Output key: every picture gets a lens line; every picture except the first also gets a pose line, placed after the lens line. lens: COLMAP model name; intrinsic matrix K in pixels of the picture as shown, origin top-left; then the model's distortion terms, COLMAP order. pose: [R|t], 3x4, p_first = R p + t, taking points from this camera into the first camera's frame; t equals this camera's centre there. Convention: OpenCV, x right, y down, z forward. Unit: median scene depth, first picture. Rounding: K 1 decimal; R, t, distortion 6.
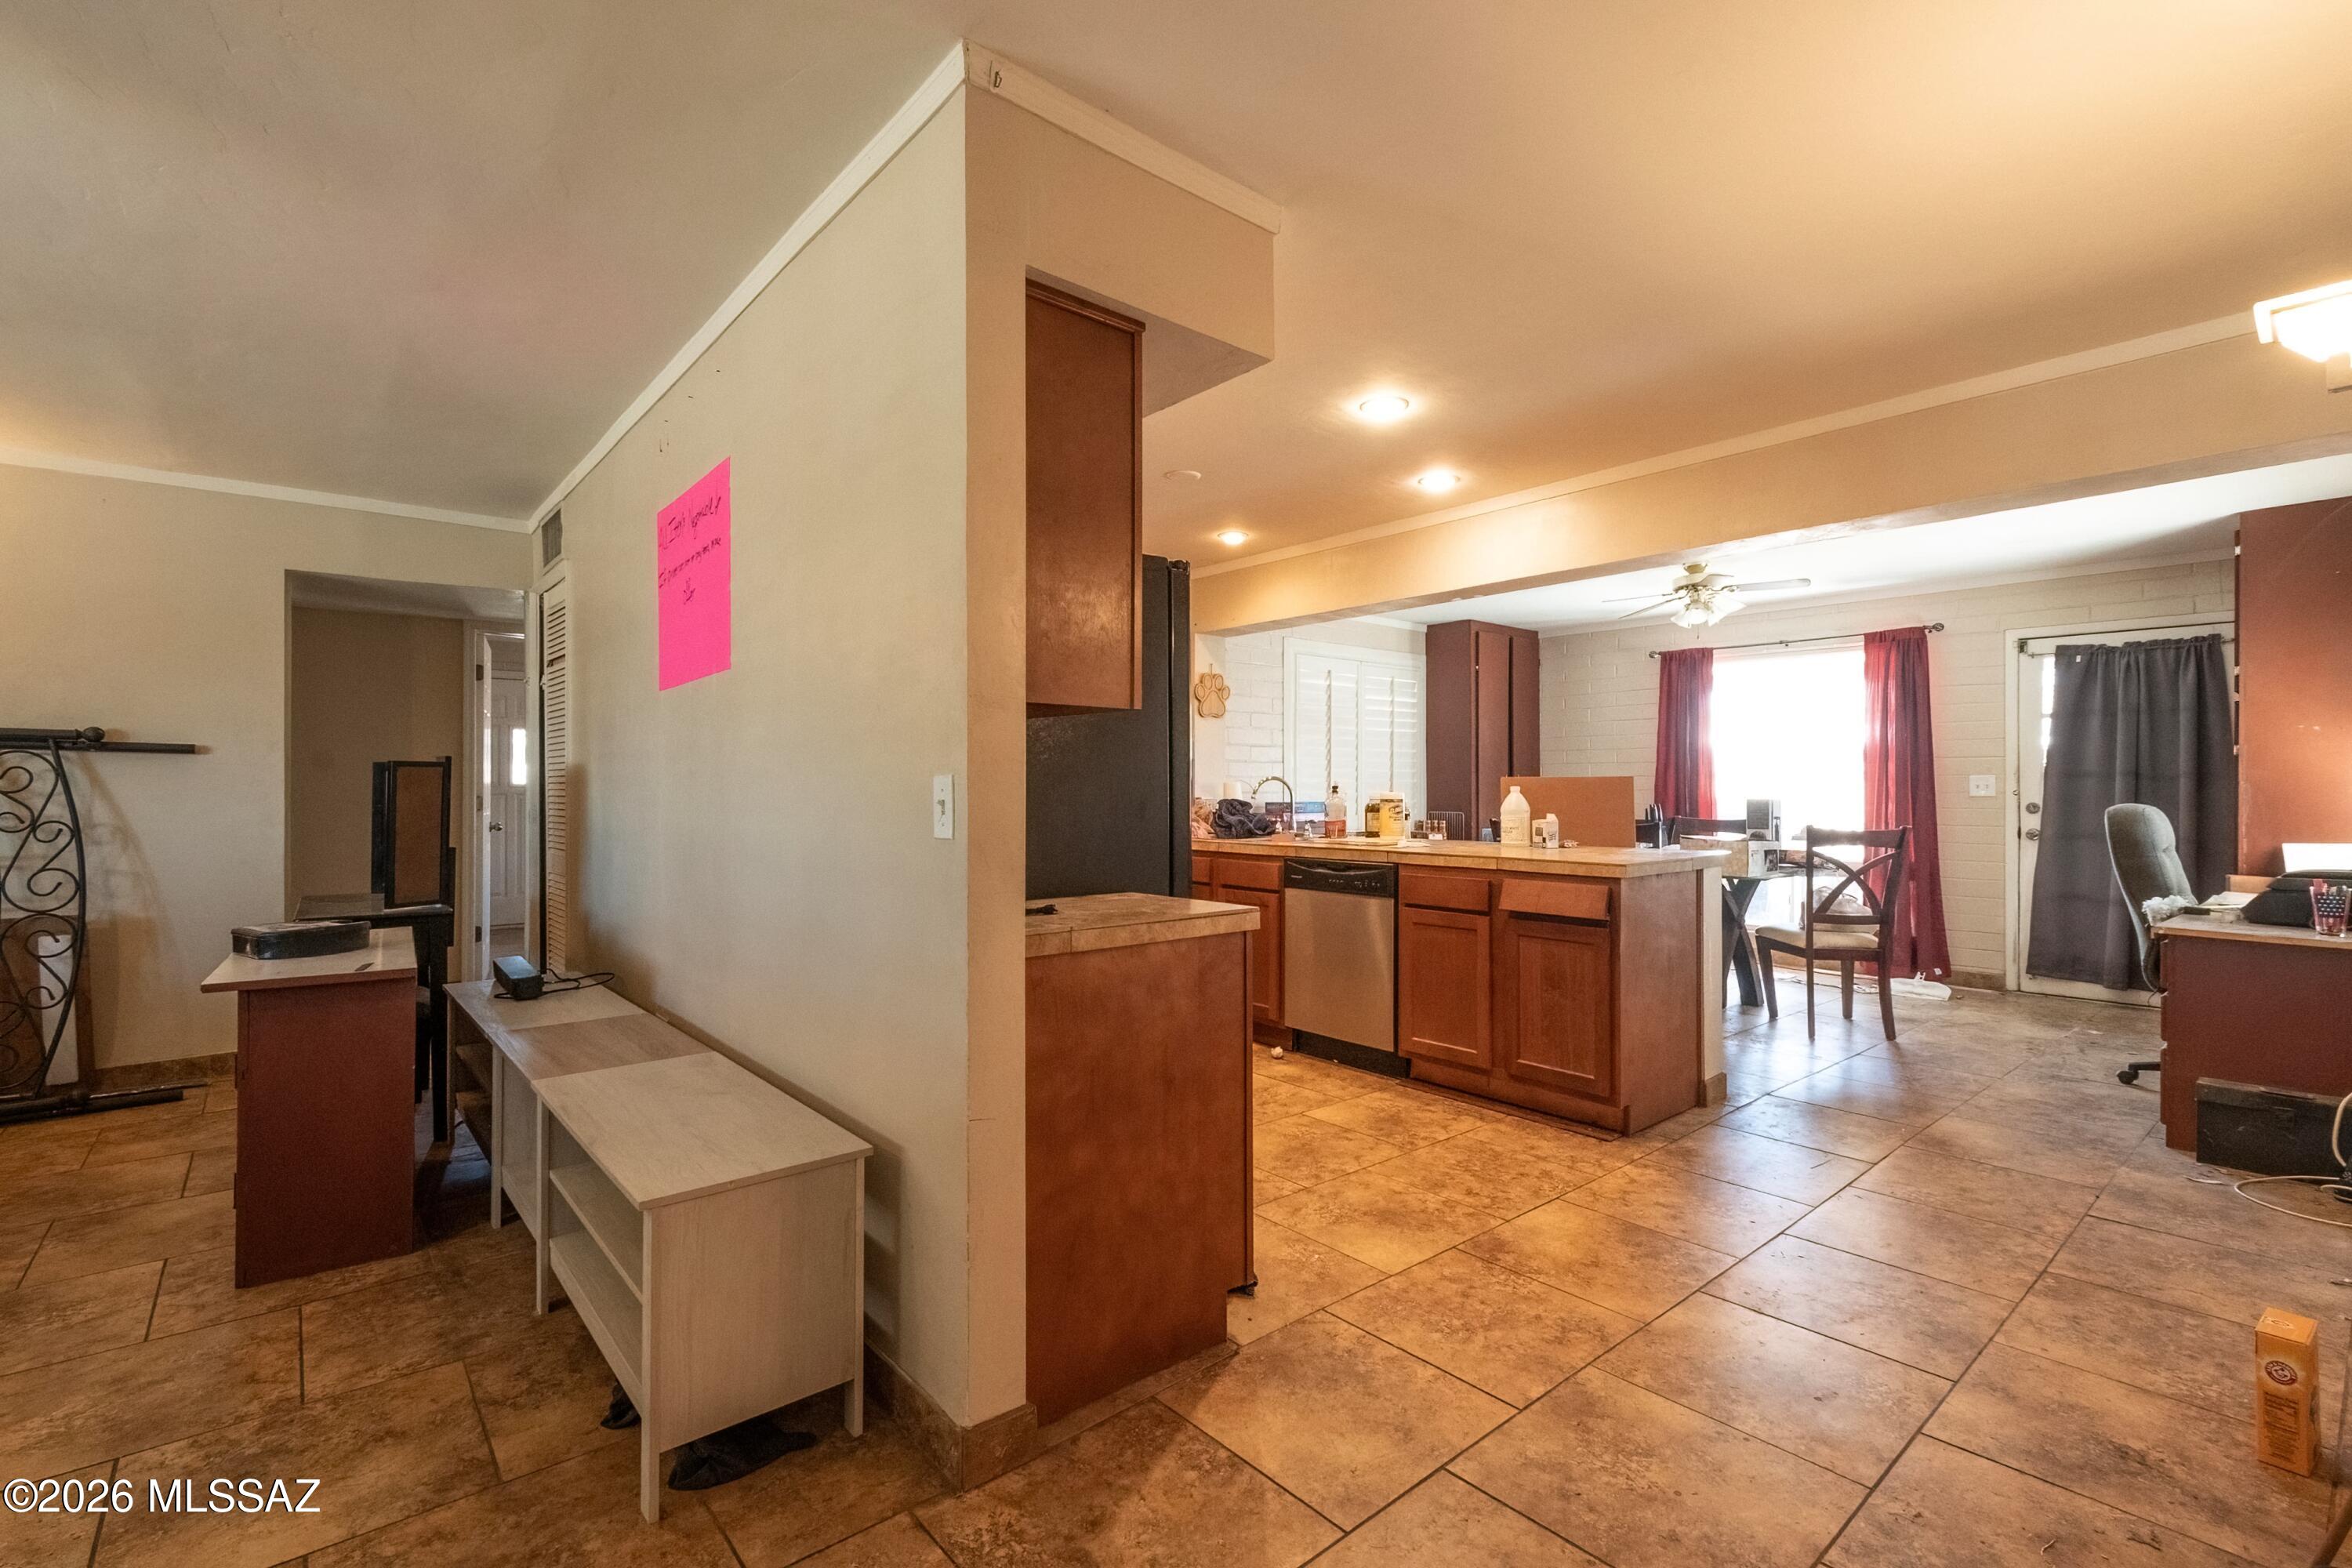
lens RADIAL K [[1047.5, 0, 1175.1], [0, 1047.5, 789.5], [0, 0, 1]] dist [0.008146, -0.004425]
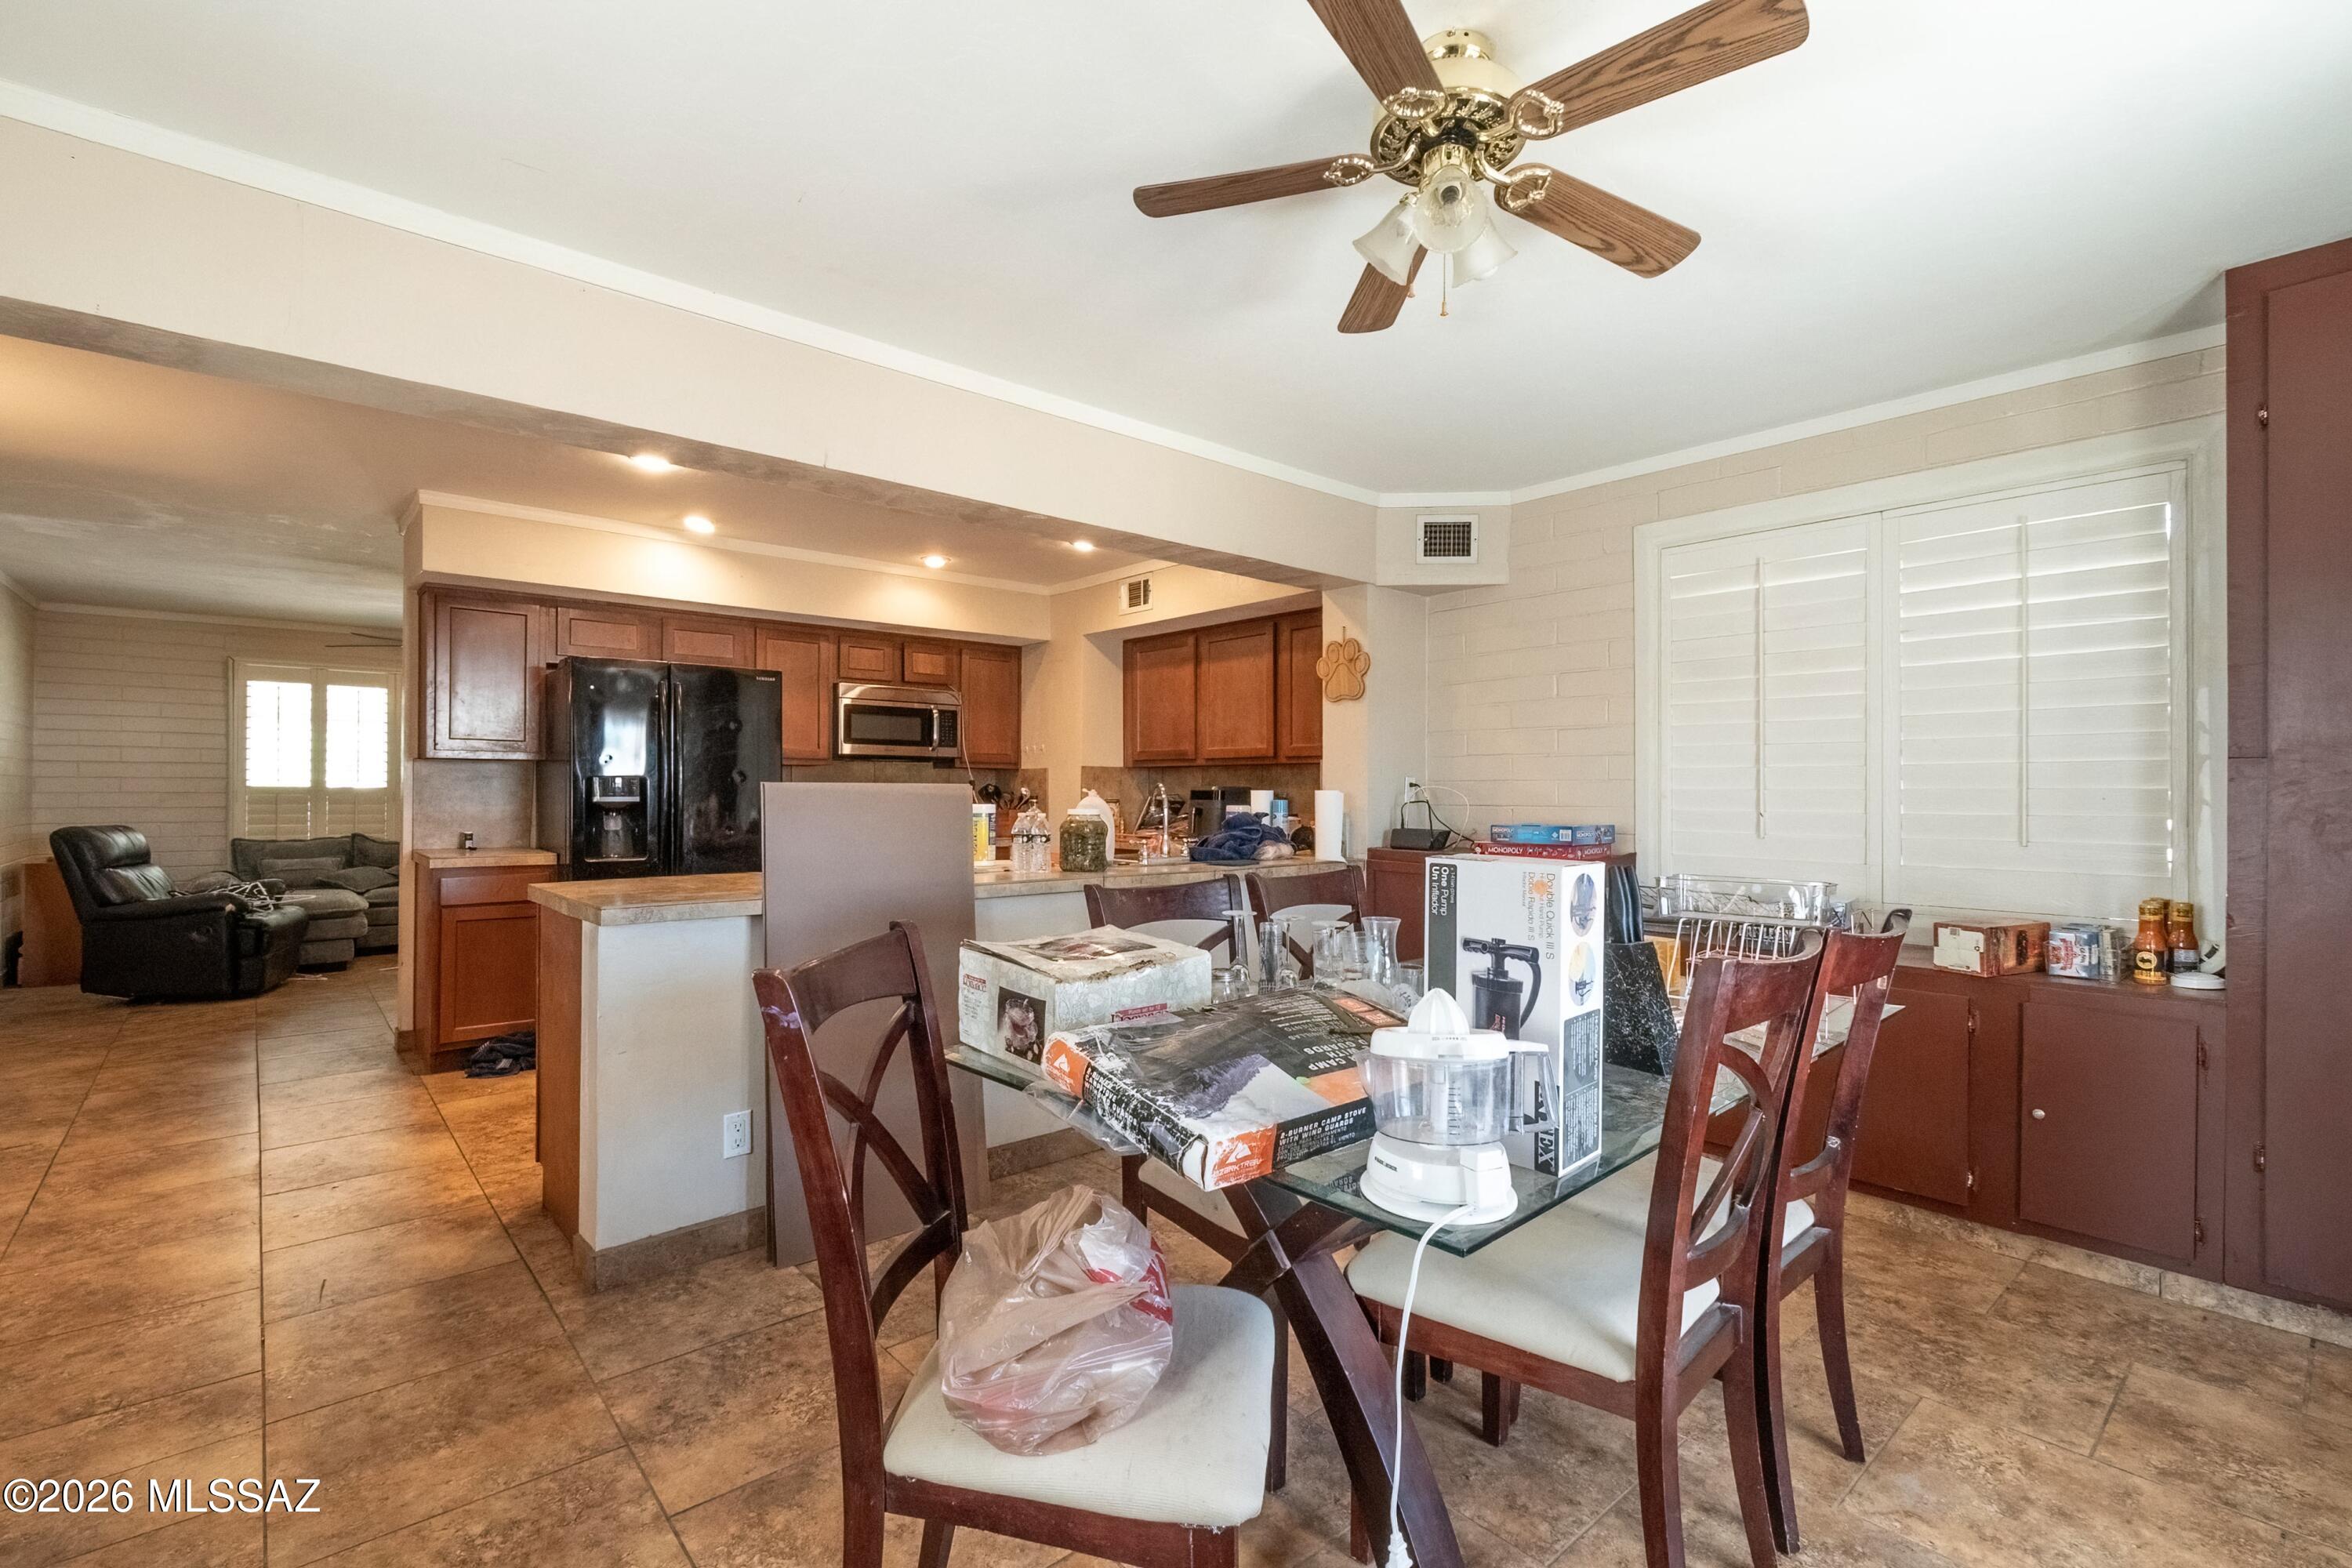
lens RADIAL K [[1047.5, 0, 1175.8], [0, 1047.5, 785.6], [0, 0, 1]] dist [0.008146, -0.004425]
pose [[0.015894, -0.003229, -0.999868, 1.048965], [-0.005428, 0.999980, -0.003316, -0.010048], [0.999859, 0.005480, 0.015876, 1.210185]]
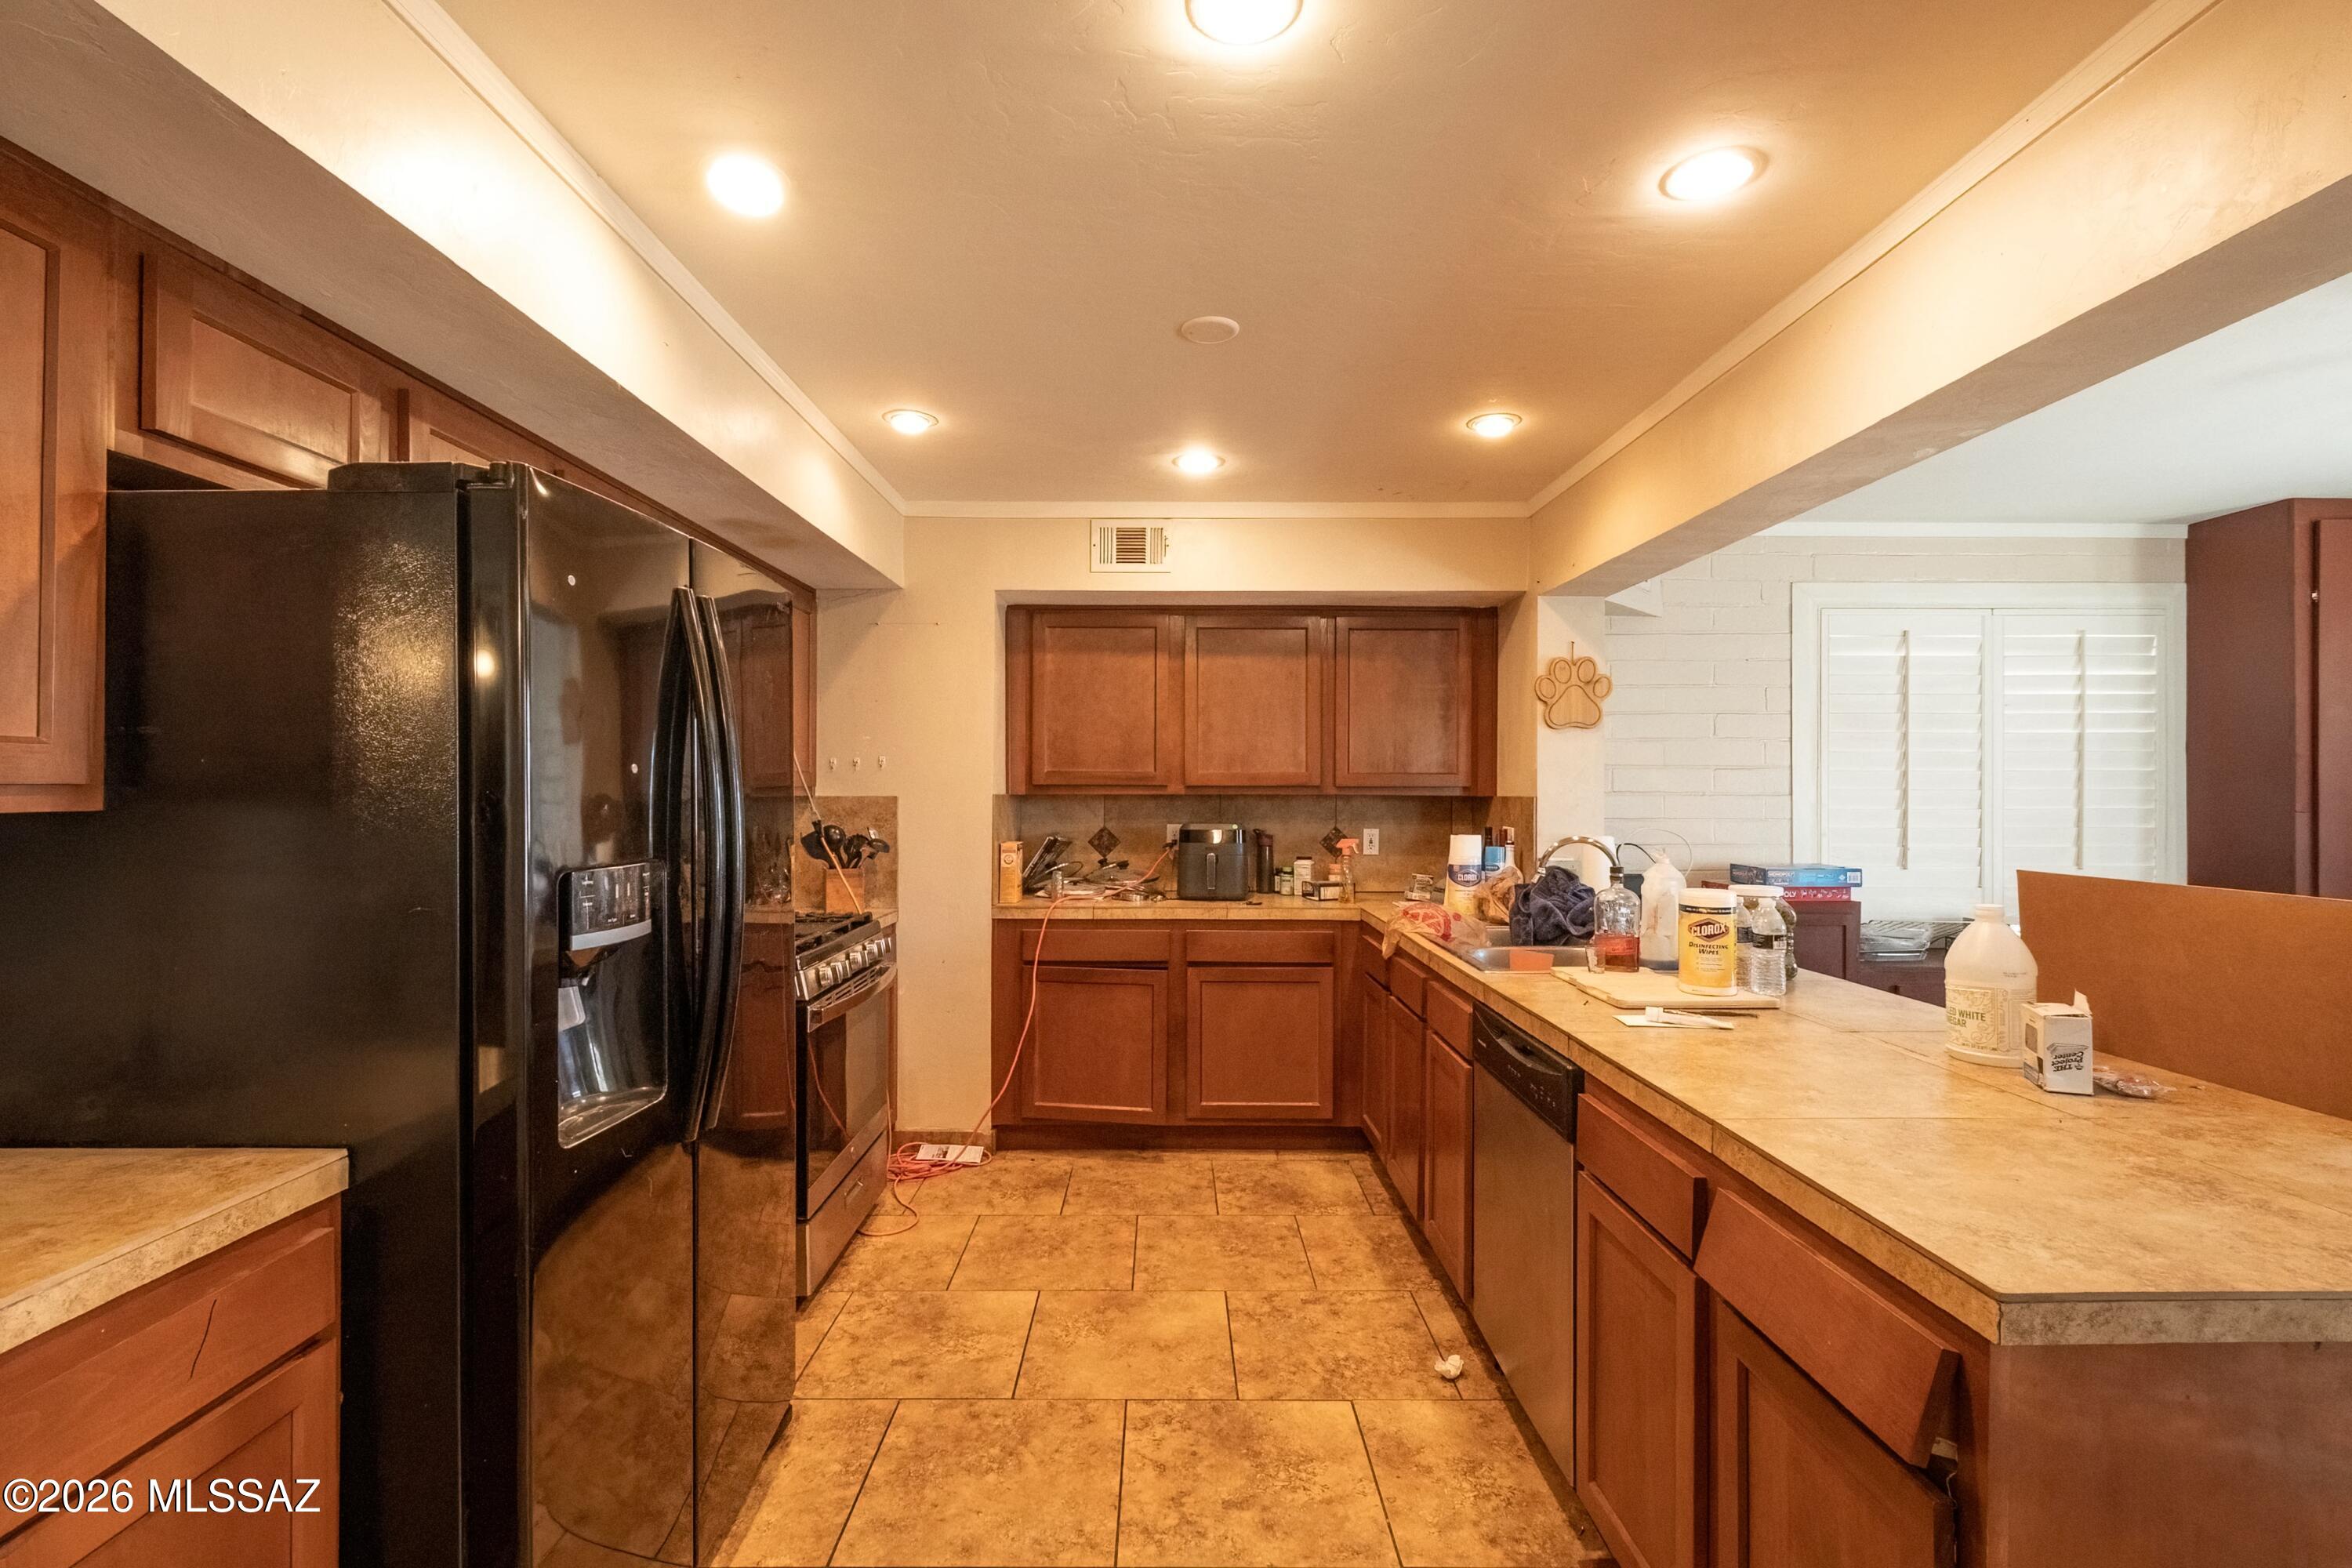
lens RADIAL K [[1047.5, 0, 1172.8], [0, 1047.5, 787.0], [0, 0, 1]] dist [0.008146, -0.004425]
pose [[0.768429, 0.001380, -0.639934, 0.345872], [-0.003786, 0.999990, -0.002390, -0.044634], [0.639924, 0.004260, 0.768426, 0.520163]]
